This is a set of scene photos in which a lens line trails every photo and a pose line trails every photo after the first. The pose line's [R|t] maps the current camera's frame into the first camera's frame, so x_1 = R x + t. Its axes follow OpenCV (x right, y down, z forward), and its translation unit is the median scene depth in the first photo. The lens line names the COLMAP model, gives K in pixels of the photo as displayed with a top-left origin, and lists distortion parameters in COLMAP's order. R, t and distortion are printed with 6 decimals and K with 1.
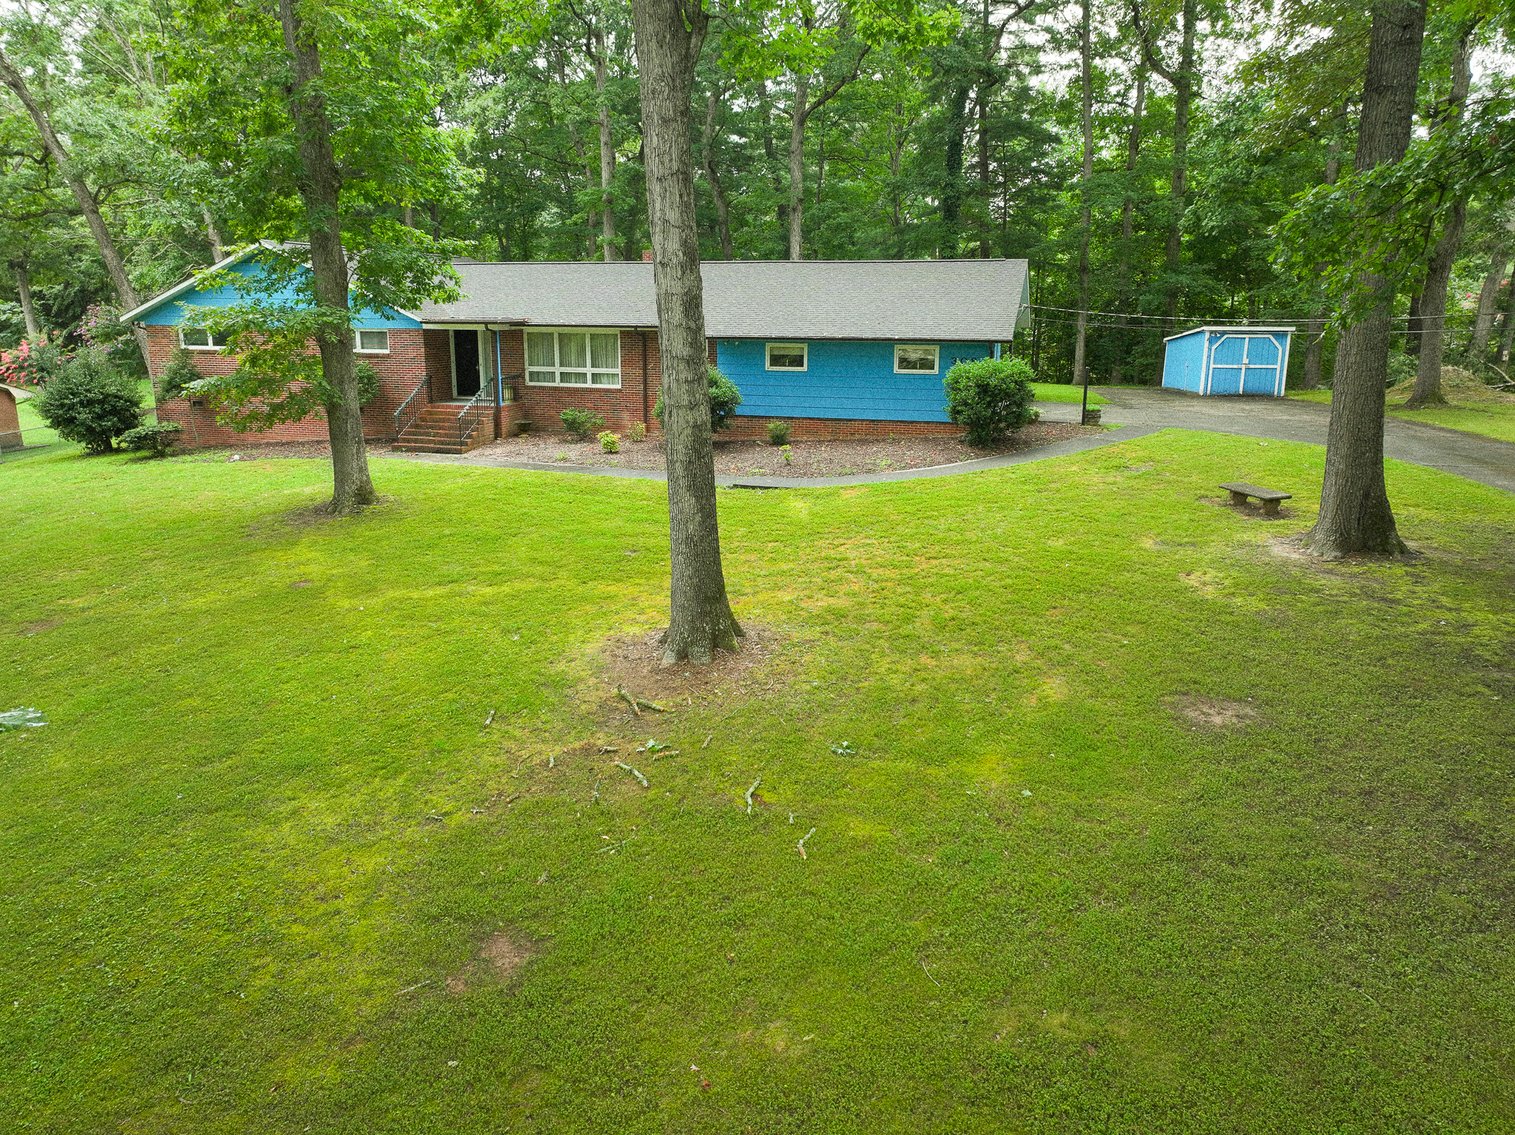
lens RADIAL K [[1063.7, 0, 757.5], [0, 1063.7, 567.5], [0, 0, 1]] dist [-0.005322, 0.023047]
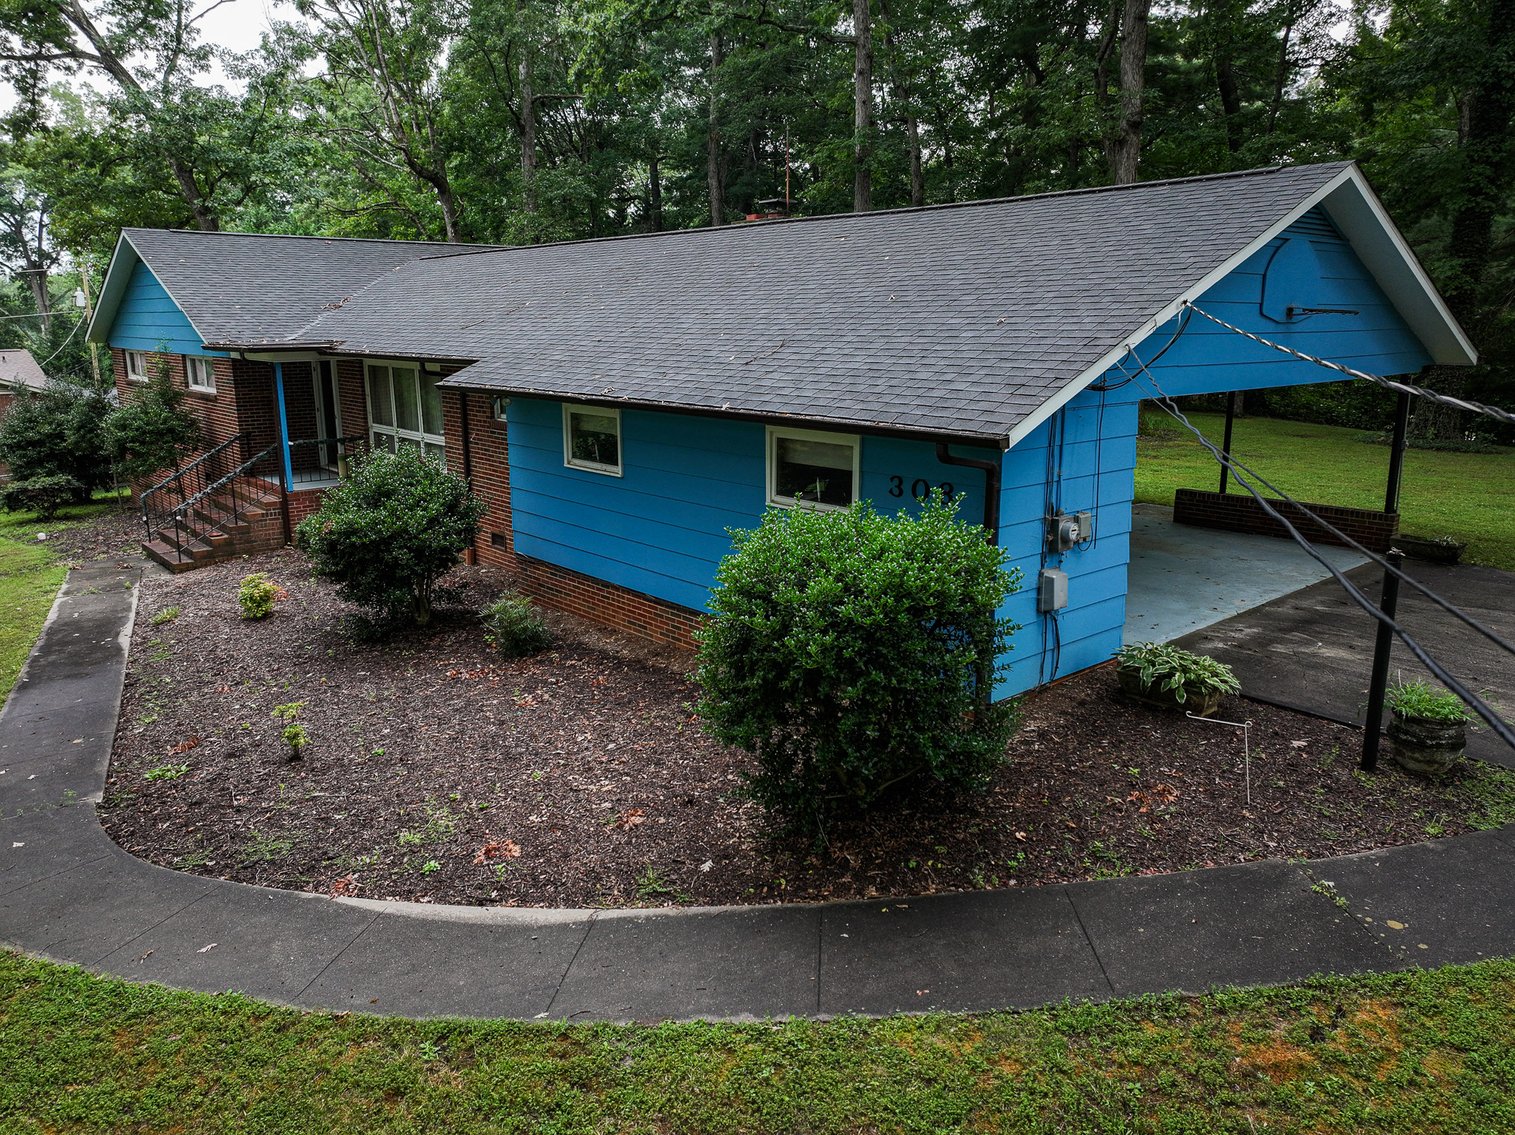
lens RADIAL K [[1063.7, 0, 757.5], [0, 1063.7, 567.5], [0, 0, 1]] dist [-0.005322, 0.023047]
pose [[0.845914, 0.114522, -0.520879, 0.282088], [-0.120044, 0.992496, 0.023260, -0.155232], [0.519634, 0.042852, 0.853314, 0.639771]]
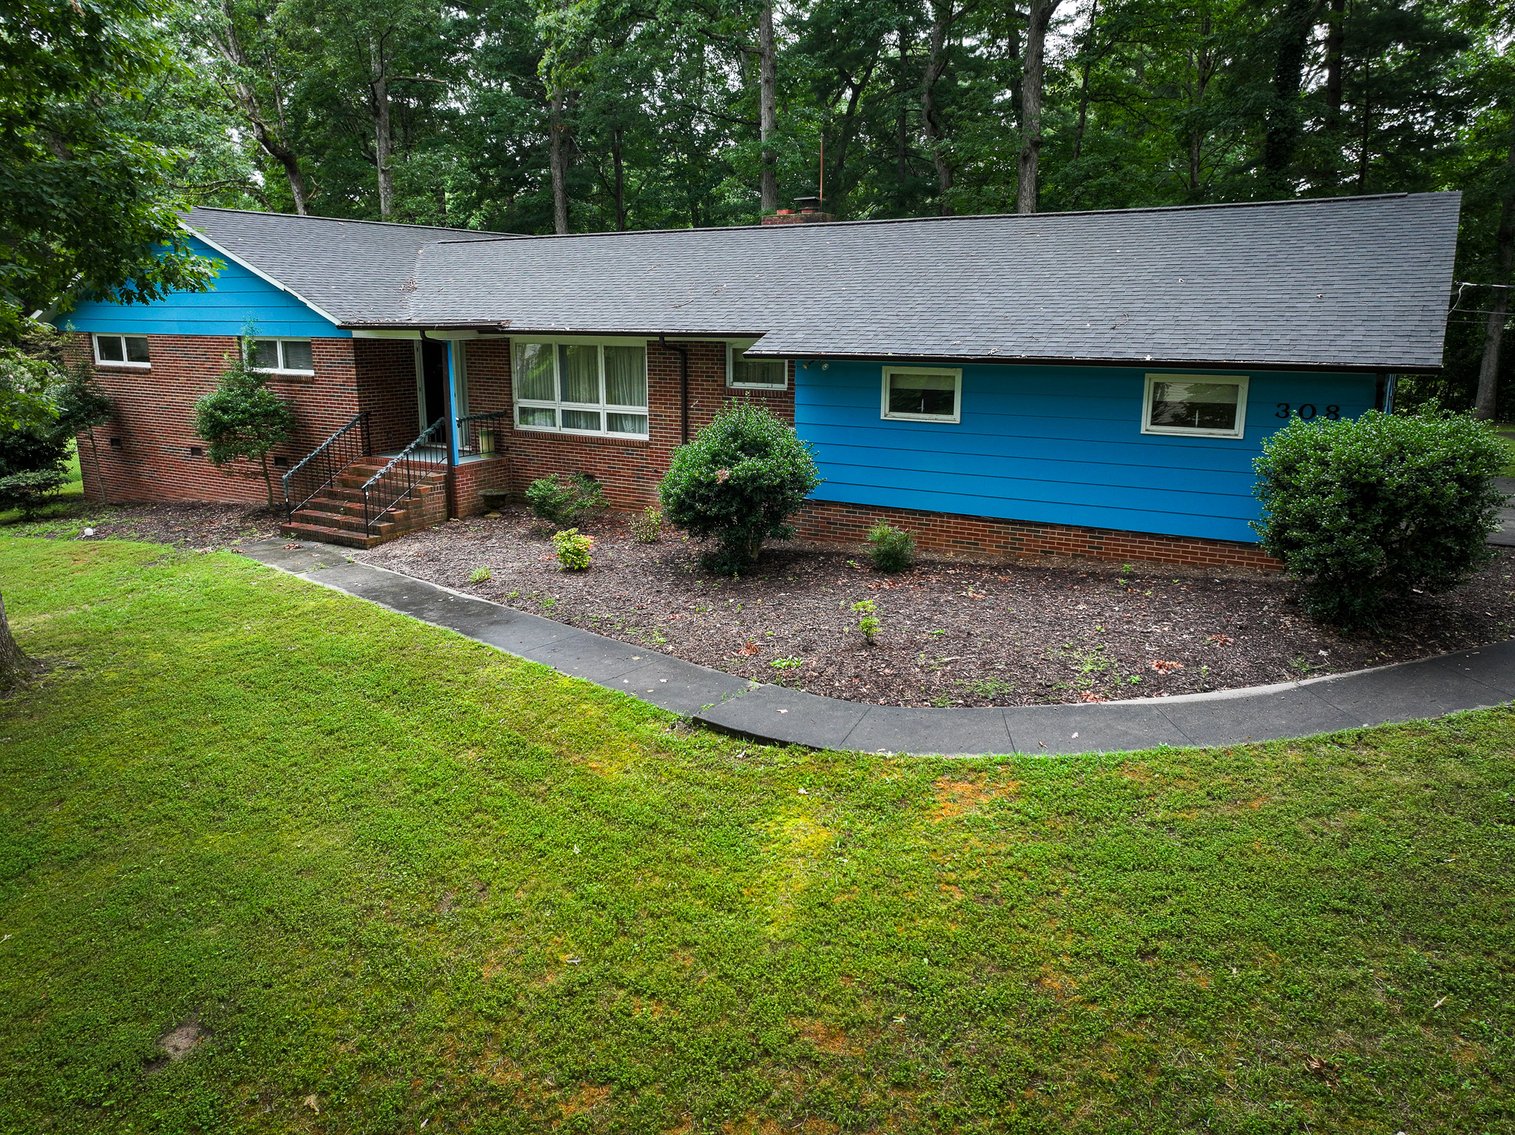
lens RADIAL K [[1063.7, 0, 757.5], [0, 1063.7, 567.5], [0, 0, 1]] dist [-0.005322, 0.023047]
pose [[0.967244, 0.054050, -0.248027, 0.076772], [-0.054961, 0.998483, 0.003255, -0.105751], [0.247827, 0.010483, 0.968748, 0.459445]]
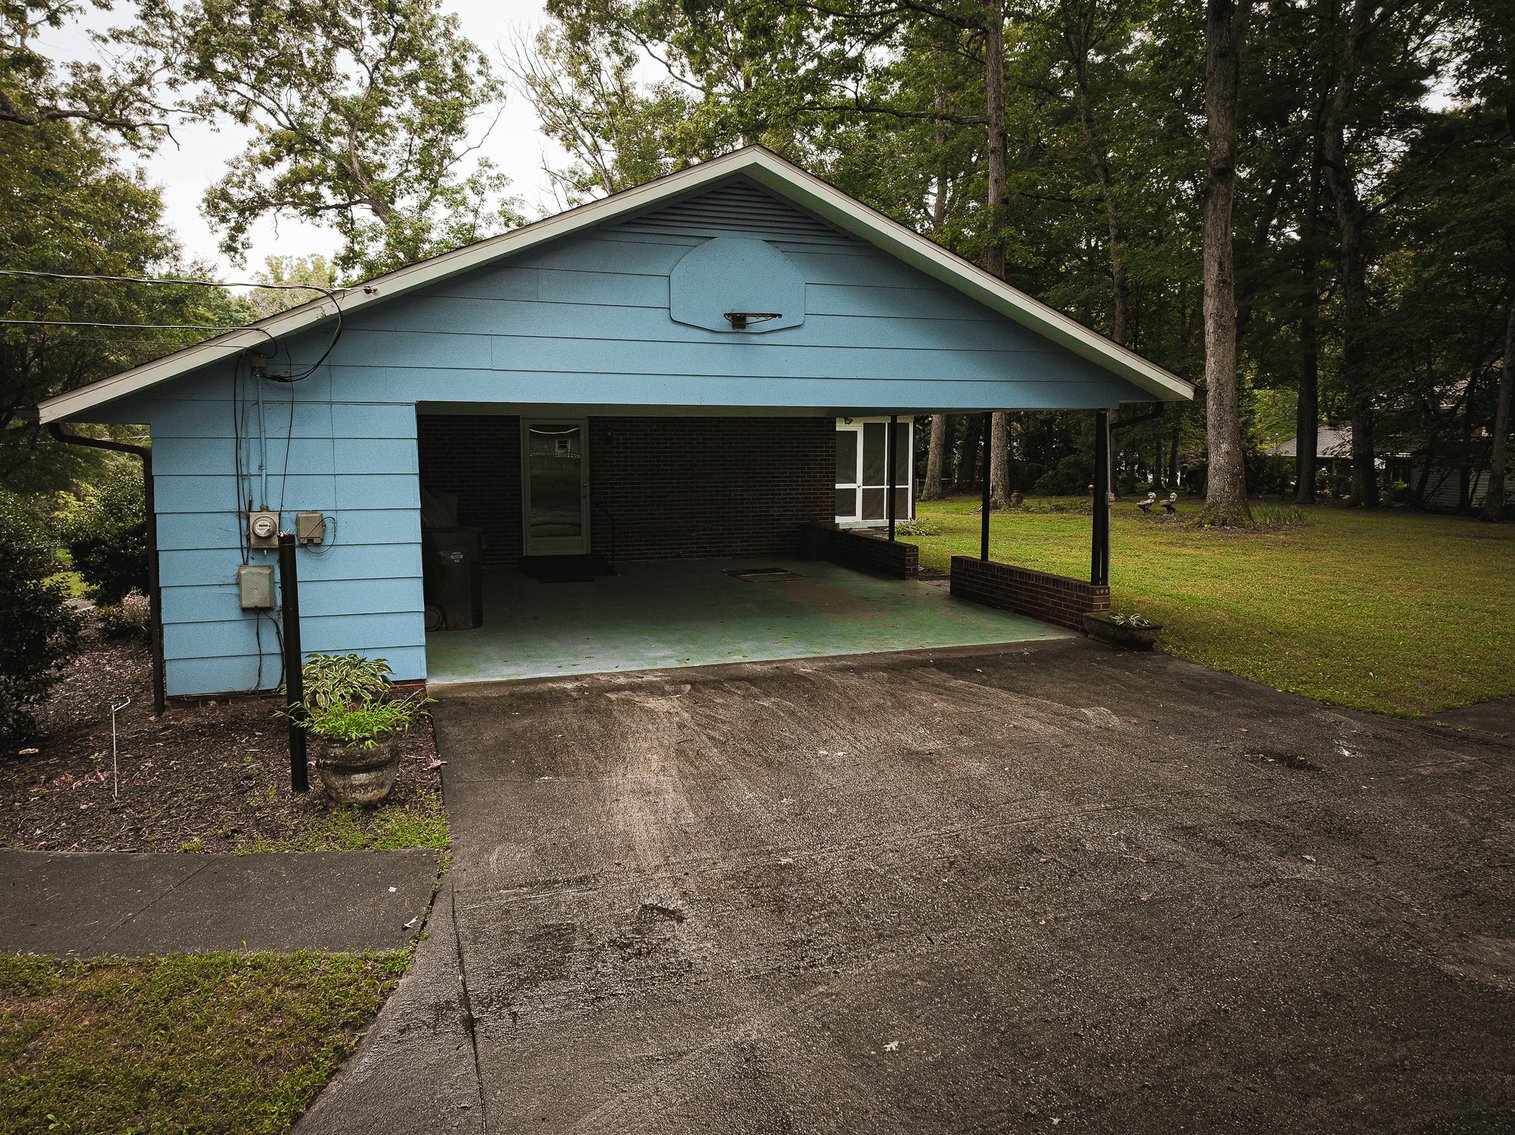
lens RADIAL K [[1063.7, 0, 757.5], [0, 1063.7, 567.5], [0, 0, 1]] dist [-0.005322, 0.023047]
pose [[0.580441, 0.096847, -0.808522, 0.484800], [-0.190709, 0.981456, -0.019350, -0.175584], [0.791655, 0.165424, 0.588147, 0.851292]]
